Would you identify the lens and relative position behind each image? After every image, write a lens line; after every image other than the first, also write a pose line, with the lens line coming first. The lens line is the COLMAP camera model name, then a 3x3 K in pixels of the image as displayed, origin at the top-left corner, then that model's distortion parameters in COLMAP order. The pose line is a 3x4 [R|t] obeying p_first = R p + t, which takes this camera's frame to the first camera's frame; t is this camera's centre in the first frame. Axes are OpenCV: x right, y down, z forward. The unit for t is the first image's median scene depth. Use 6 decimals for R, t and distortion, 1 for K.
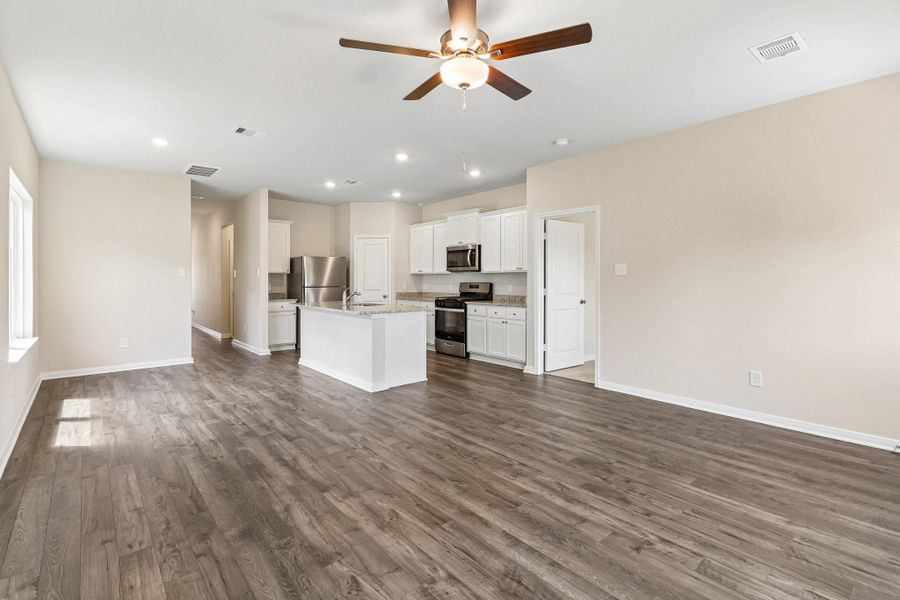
lens RADIAL K [[420.5, 0, 461.7], [0, 420.5, 288.7], [0, 0, 1]] dist [0.012485, -0.005447]
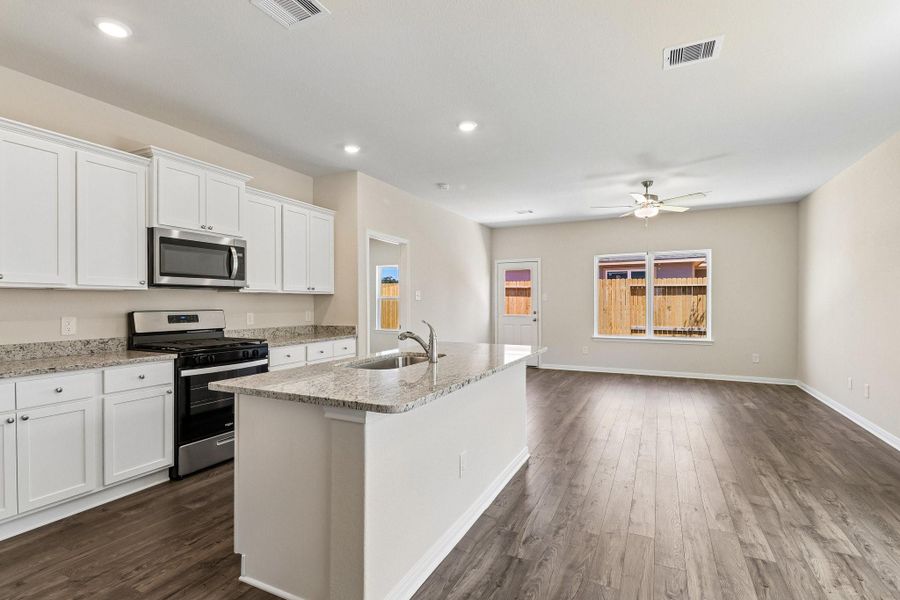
lens RADIAL K [[420.5, 0, 452.0], [0, 420.5, 309.5], [0, 0, 1]] dist [0.012485, -0.005447]
pose [[-0.376365, -0.009134, 0.926426, -1.223024], [0.026727, 0.999428, 0.020712, -0.040235], [-0.926086, 0.032556, -0.375906, 2.022135]]
